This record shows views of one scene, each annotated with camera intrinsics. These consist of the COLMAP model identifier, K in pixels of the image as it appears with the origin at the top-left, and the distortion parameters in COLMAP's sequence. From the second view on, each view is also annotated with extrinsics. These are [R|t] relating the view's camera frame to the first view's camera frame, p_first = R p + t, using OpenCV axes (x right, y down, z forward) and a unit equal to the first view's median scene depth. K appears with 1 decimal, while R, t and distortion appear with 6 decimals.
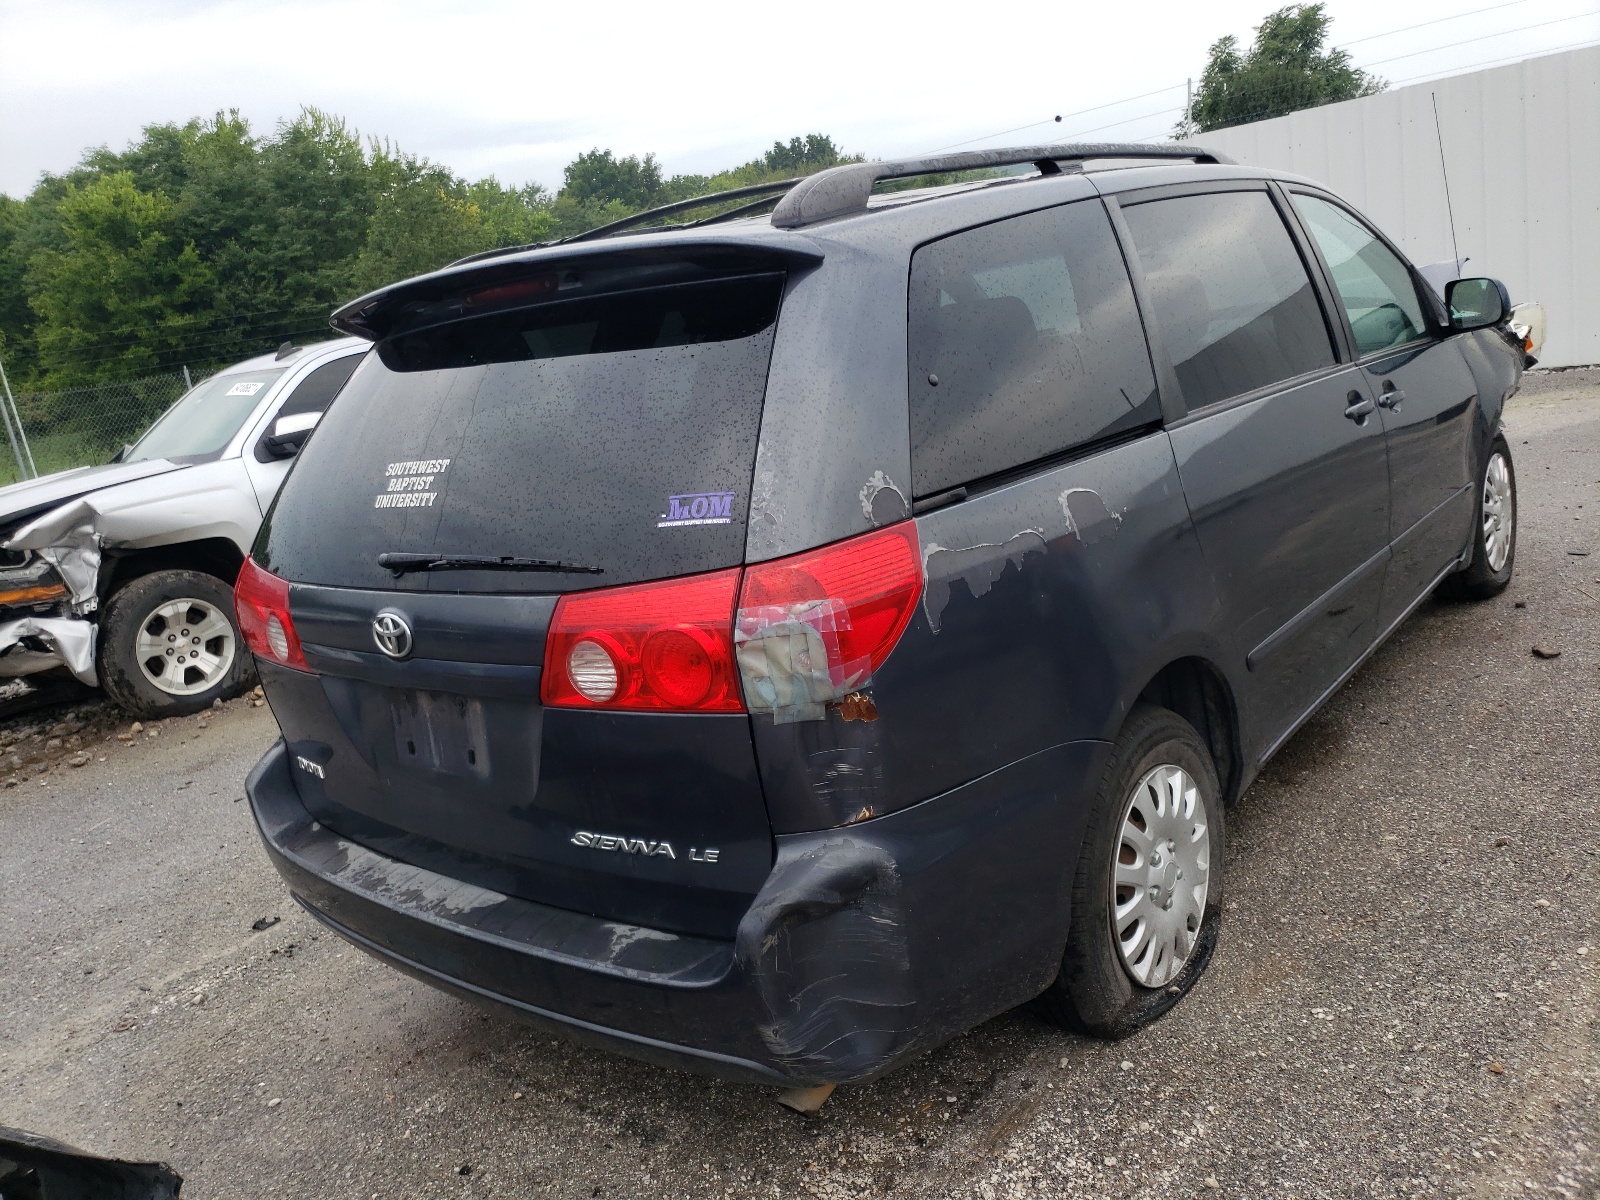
lens RADIAL K [[1219.7, 0, 805.8], [0, 1219.7, 595.5], [0, 0, 1]] dist [-0.009920, -0.000519]
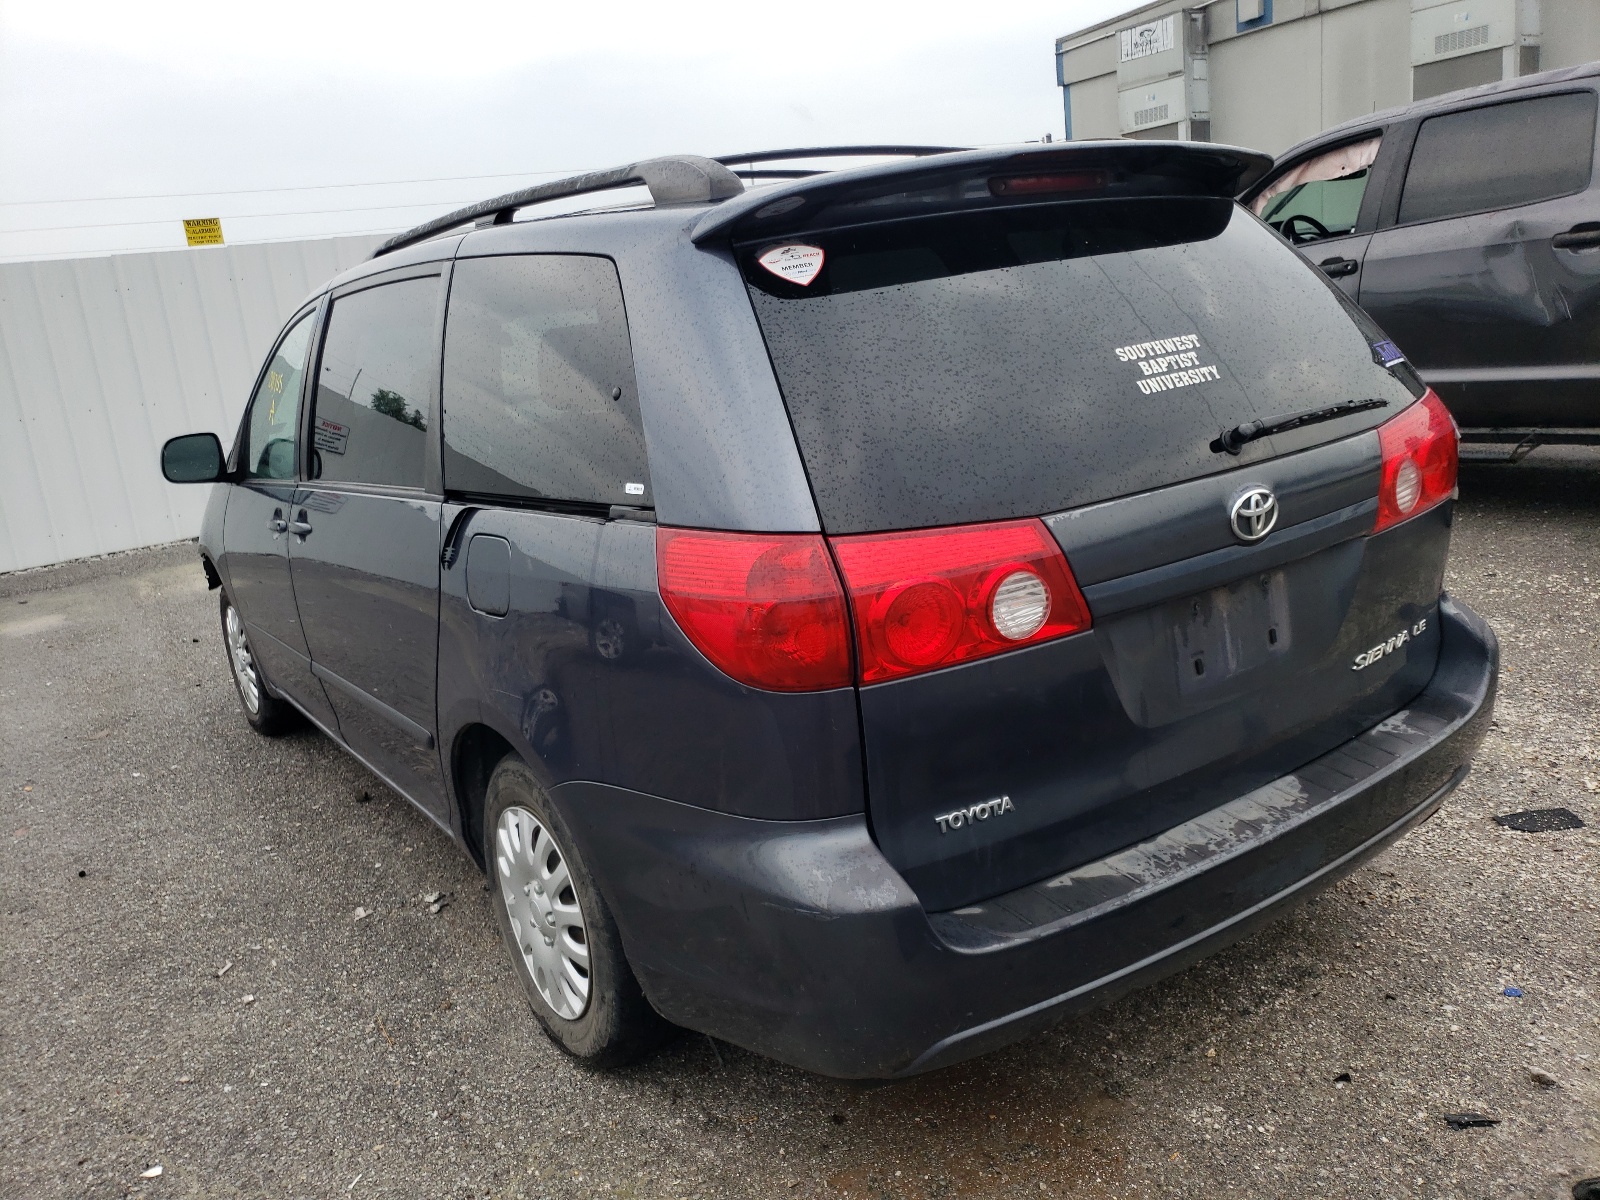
lens RADIAL K [[1219.7, 0, 806.4], [0, 1219.7, 603.7], [0, 0, 1]] dist [-0.009920, -0.000519]
pose [[0.322398, -0.131332, 0.937449, -1.271409], [0.280051, 0.959230, 0.038071, -0.031339], [-0.904229, 0.250259, 0.346034, 0.977998]]
